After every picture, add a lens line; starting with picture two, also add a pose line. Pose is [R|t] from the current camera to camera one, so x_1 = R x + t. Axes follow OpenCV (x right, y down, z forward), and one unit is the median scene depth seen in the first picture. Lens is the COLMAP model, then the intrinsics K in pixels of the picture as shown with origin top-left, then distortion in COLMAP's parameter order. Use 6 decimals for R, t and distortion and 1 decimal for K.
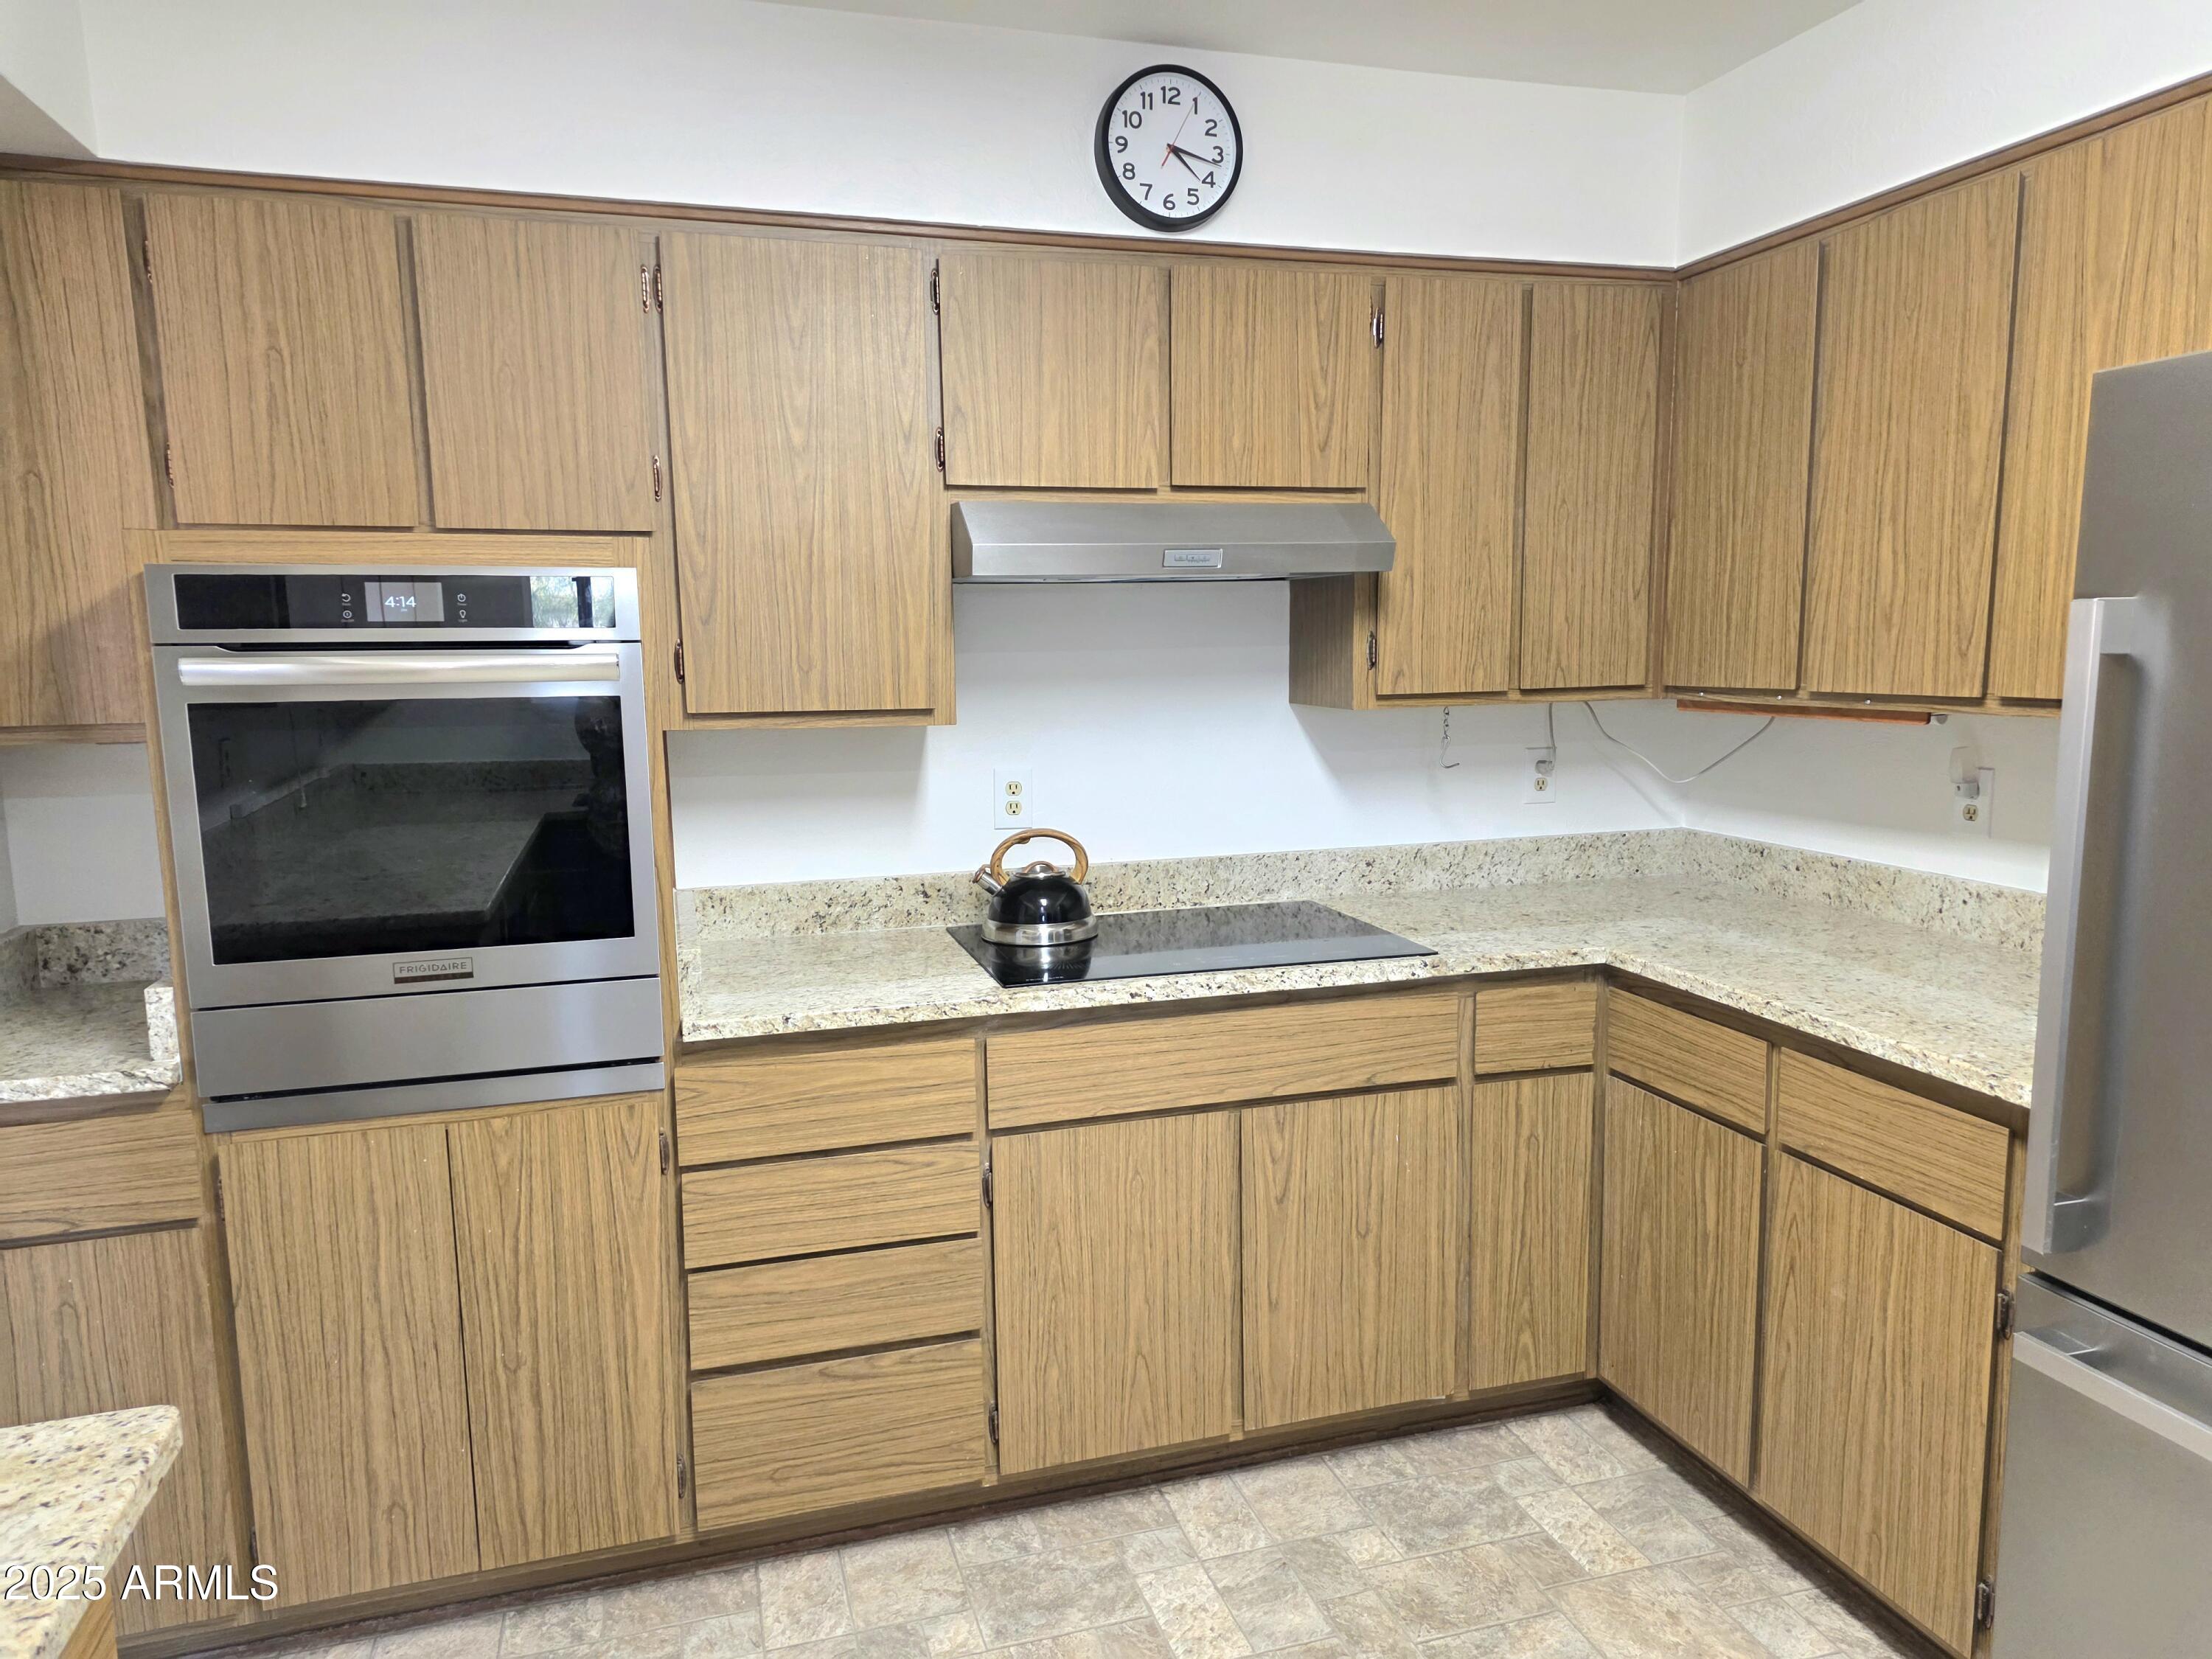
lens RADIAL K [[1523.8, 0, 1158.5], [0, 1523.8, 860.4], [0, 0, 1]] dist [0.026492, -0.006963]
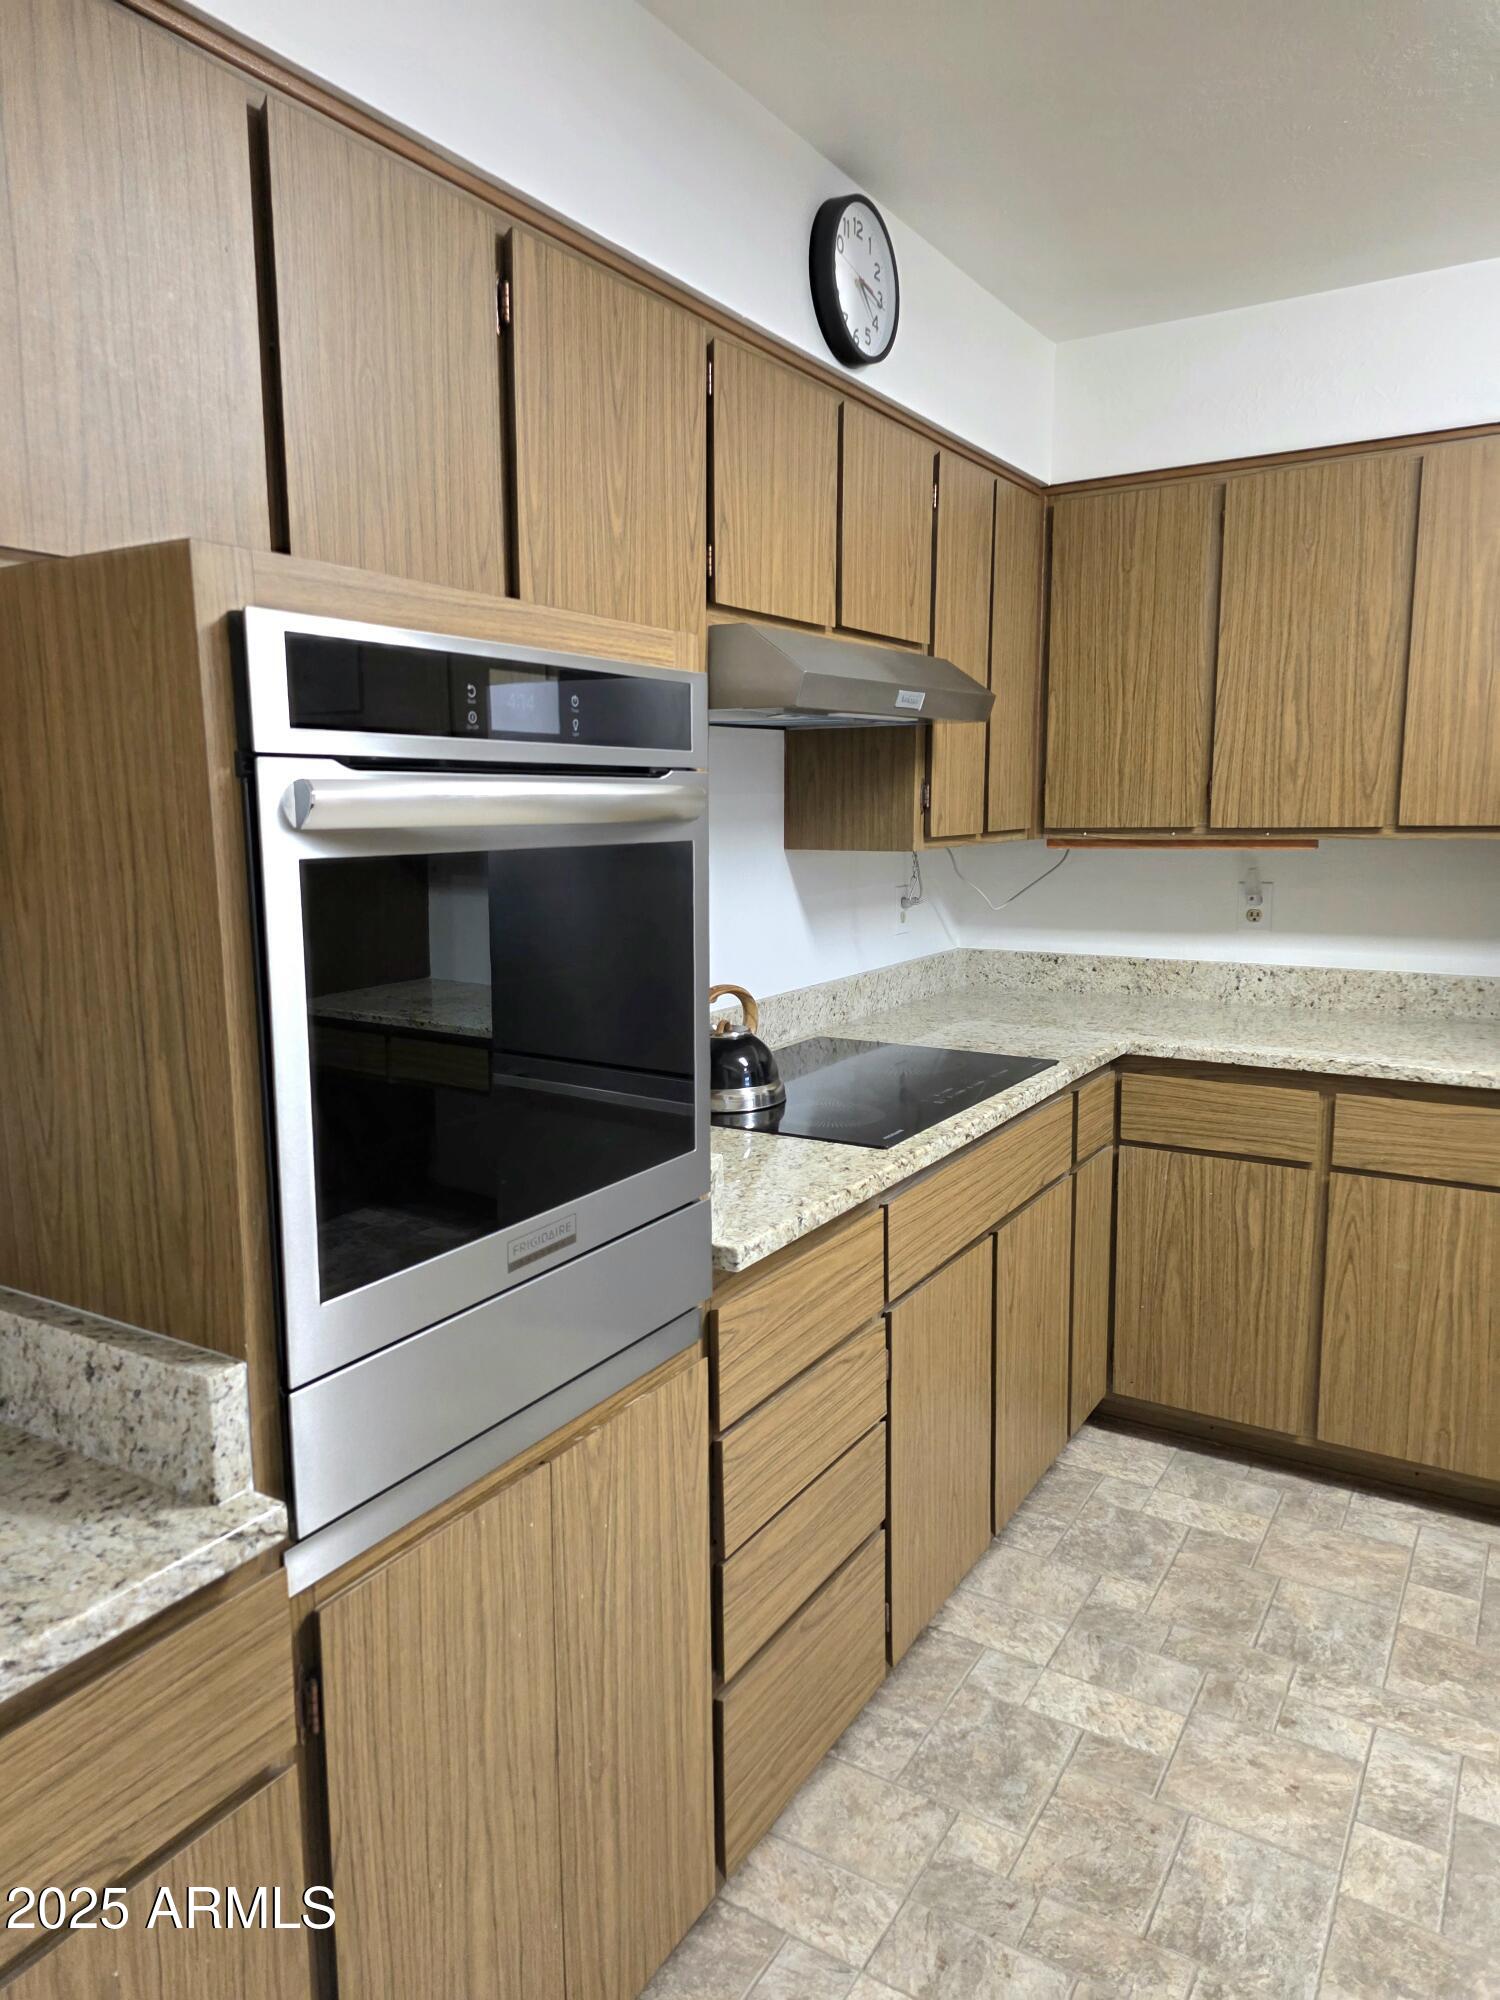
lens RADIAL K [[1341.9, 0, 750.0], [0, 1341.9, 1000.0], [0, 0, 1]] dist [0.035531, -0.013330]
pose [[0.752831, -0.092800, 0.651639, -0.693541], [0.096731, 0.994861, 0.029927, -0.039809], [-0.651067, 0.040503, 0.757939, 0.425109]]
